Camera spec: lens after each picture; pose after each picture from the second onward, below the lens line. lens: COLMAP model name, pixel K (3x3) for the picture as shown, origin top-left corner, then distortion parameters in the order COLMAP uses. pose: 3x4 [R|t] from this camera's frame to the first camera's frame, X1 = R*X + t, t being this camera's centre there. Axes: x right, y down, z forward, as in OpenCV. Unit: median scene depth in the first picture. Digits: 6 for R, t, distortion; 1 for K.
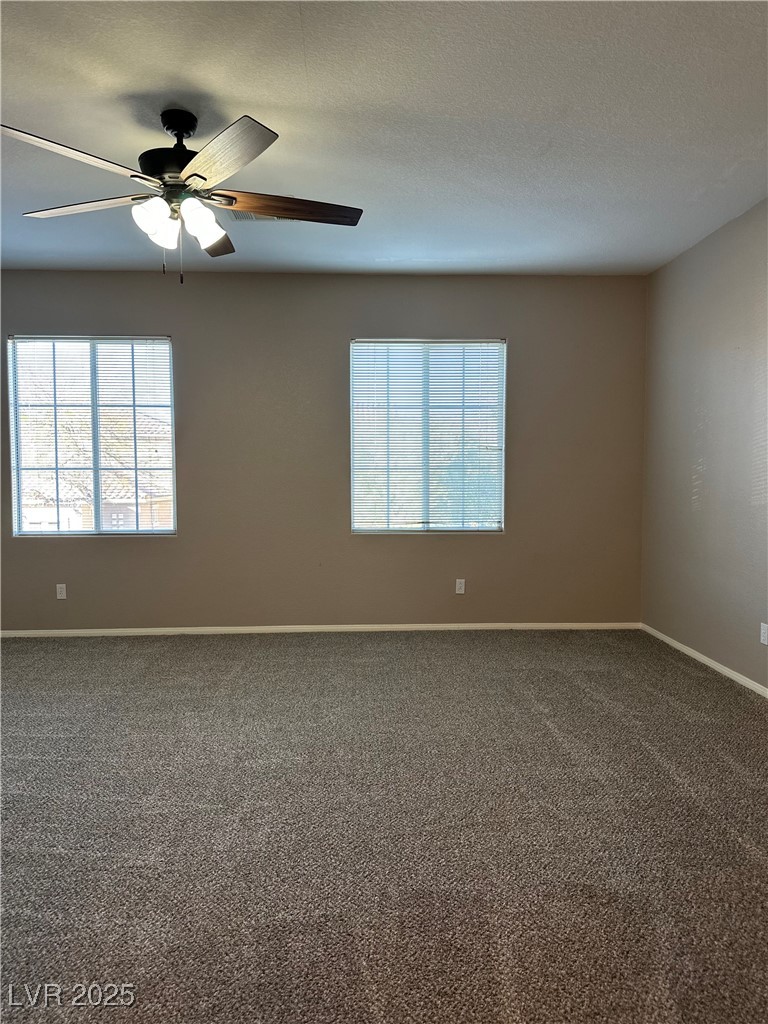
lens RADIAL K [[722.1, 0, 389.1], [0, 722.1, 517.1], [0, 0, 1]] dist [0.058342, -0.080811]
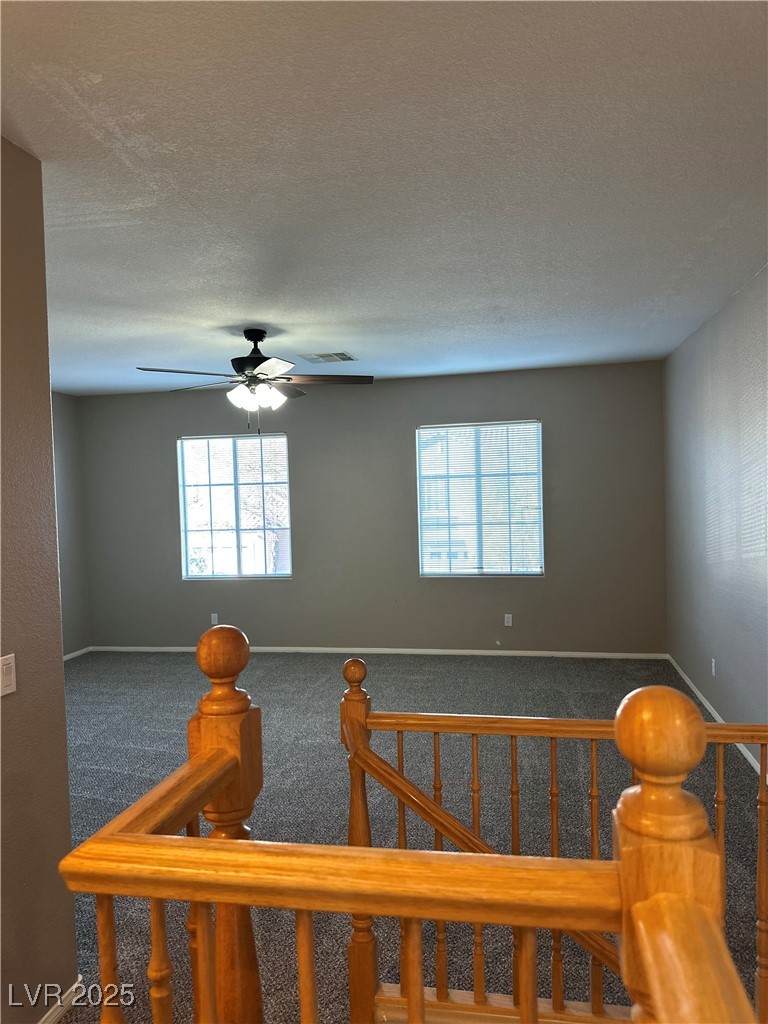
lens RADIAL K [[722.1, 0, 384.6], [0, 722.1, 509.1], [0, 0, 1]] dist [0.058342, -0.080811]
pose [[0.968409, -0.021145, -0.248470, 0.208917], [0.013330, 0.999363, -0.033096, -0.056199], [0.249012, 0.028739, 0.968074, -0.257750]]
